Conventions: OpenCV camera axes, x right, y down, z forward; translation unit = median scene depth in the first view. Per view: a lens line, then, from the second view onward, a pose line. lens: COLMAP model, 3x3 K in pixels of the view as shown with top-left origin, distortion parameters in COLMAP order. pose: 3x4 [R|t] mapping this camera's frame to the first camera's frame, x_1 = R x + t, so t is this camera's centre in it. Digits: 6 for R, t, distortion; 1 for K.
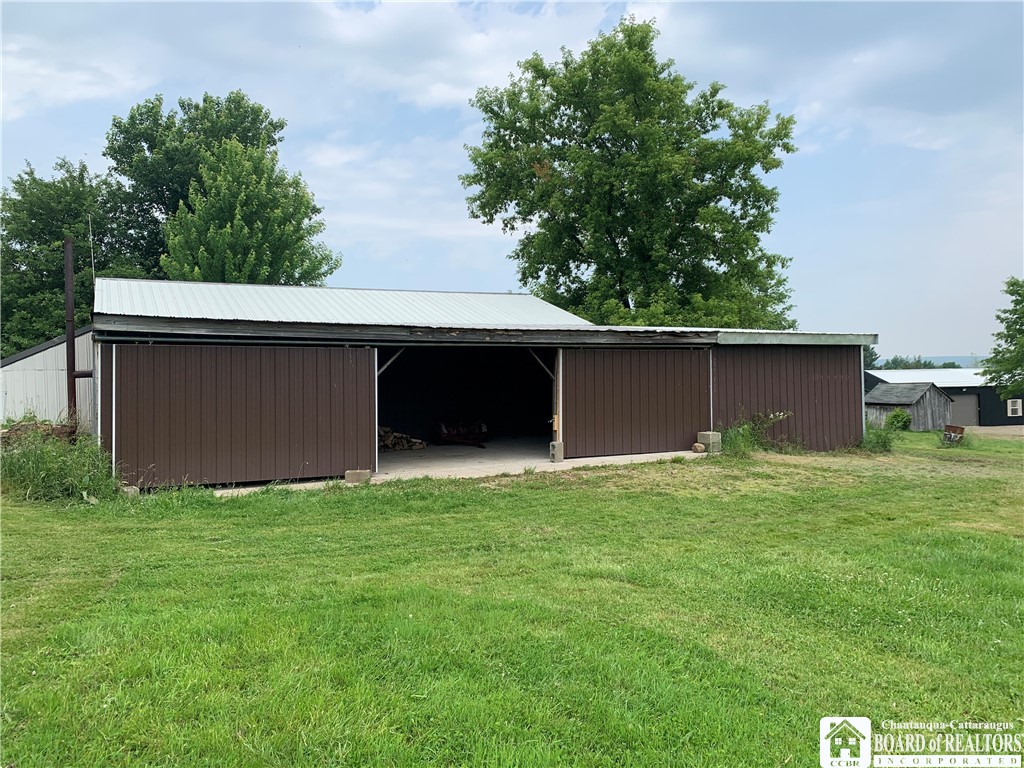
lens RADIAL K [[797.4, 0, 515.9], [0, 797.4, 385.0], [0, 0, 1]] dist [0.026816, -0.003716]
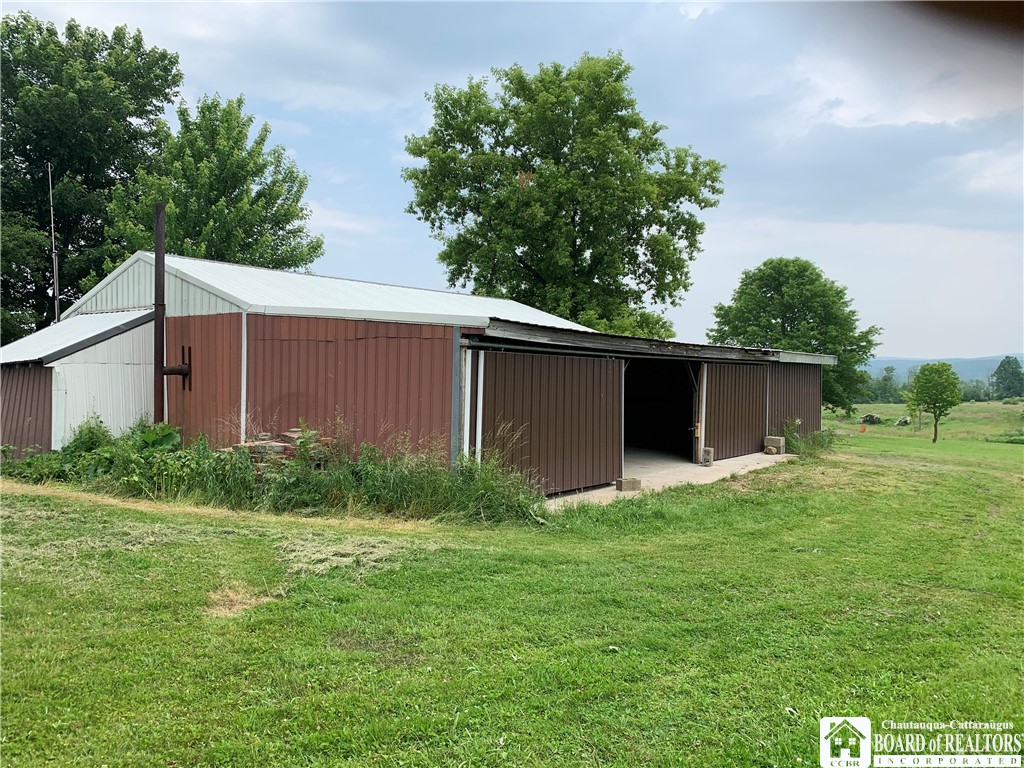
lens RADIAL K [[797.4, 0, 512.8], [0, 797.4, 386.6], [0, 0, 1]] dist [0.026816, -0.003716]
pose [[0.896659, 0.020874, 0.442229, -0.421911], [-0.025708, 0.999657, 0.004940, -0.007310], [-0.441974, -0.015798, 0.896889, 0.078597]]
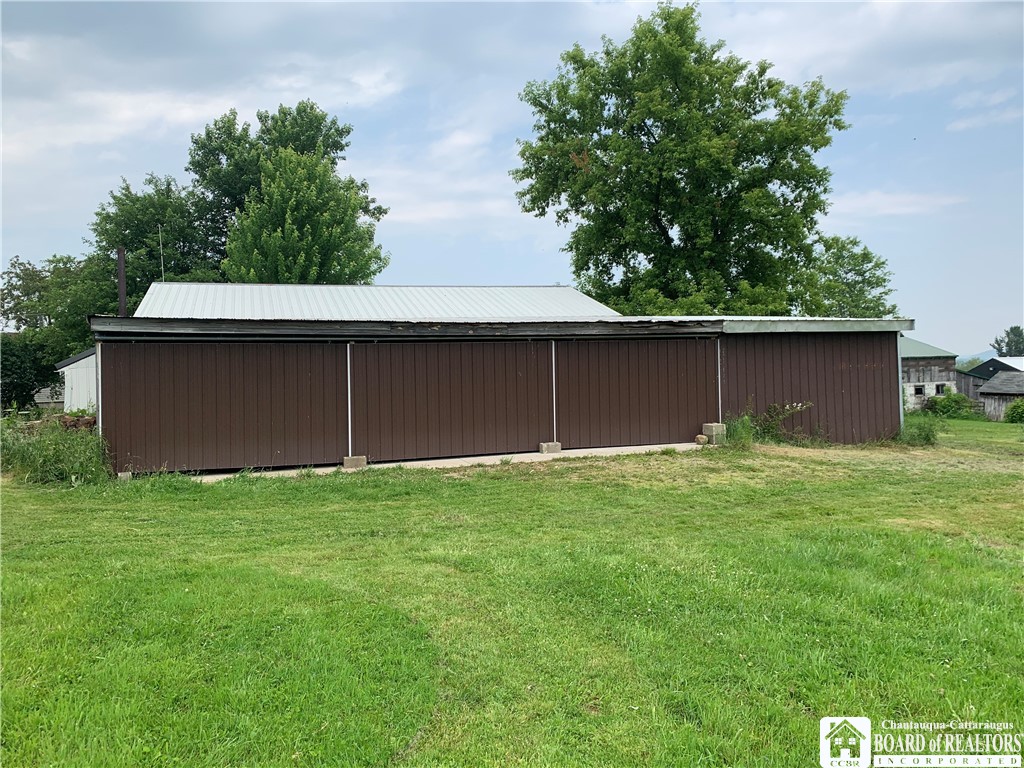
lens RADIAL K [[797.4, 0, 517.0], [0, 797.4, 382.7], [0, 0, 1]] dist [0.026816, -0.003716]
pose [[0.987330, -0.007996, -0.158477, 0.108205], [0.008998, 0.999944, 0.005607, 0.000941], [0.158424, -0.006962, 0.987347, -0.000748]]
